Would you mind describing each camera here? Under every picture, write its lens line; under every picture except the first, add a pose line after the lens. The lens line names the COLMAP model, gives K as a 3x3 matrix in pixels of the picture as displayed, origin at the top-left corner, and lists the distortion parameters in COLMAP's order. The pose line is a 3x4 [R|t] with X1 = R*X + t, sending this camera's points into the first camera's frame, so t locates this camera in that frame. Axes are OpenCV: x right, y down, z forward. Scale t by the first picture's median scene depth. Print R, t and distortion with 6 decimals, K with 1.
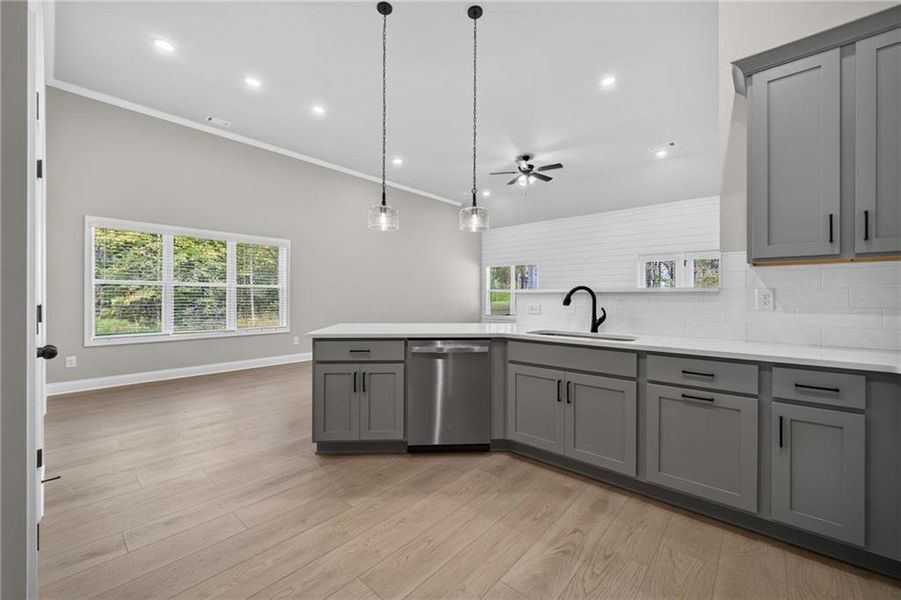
lens RADIAL K [[360.1, 0, 453.8], [0, 360.1, 296.5], [0, 0, 1]] dist [0.003034, 0.000195]
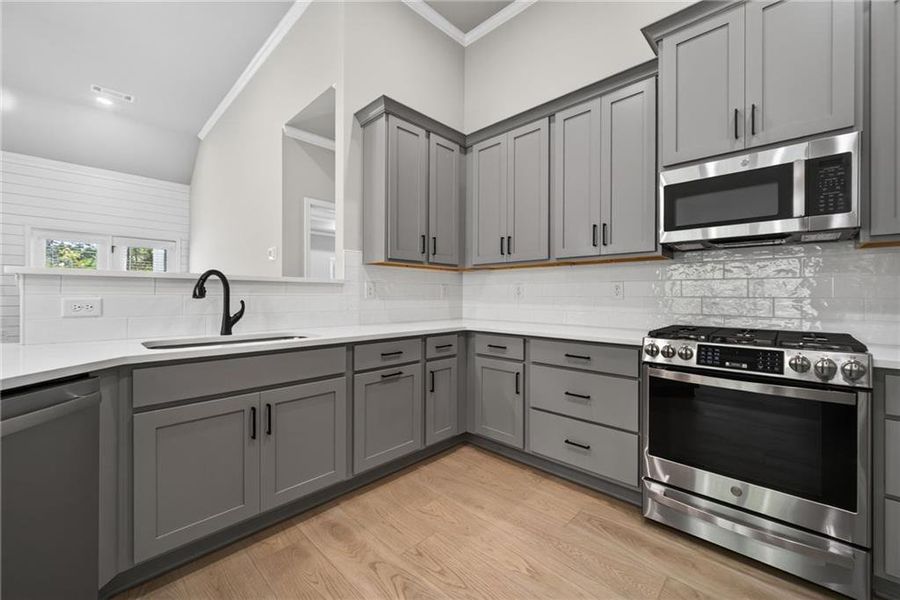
lens RADIAL K [[359.7, 0, 453.3], [0, 359.7, 296.5], [0, 0, 1]] dist [0.003034, 0.000195]
pose [[0.053668, -0.004653, 0.998548, -0.371419], [-0.001142, 0.999988, 0.004721, 0.021798], [-0.998558, -0.001394, 0.053662, 0.607062]]
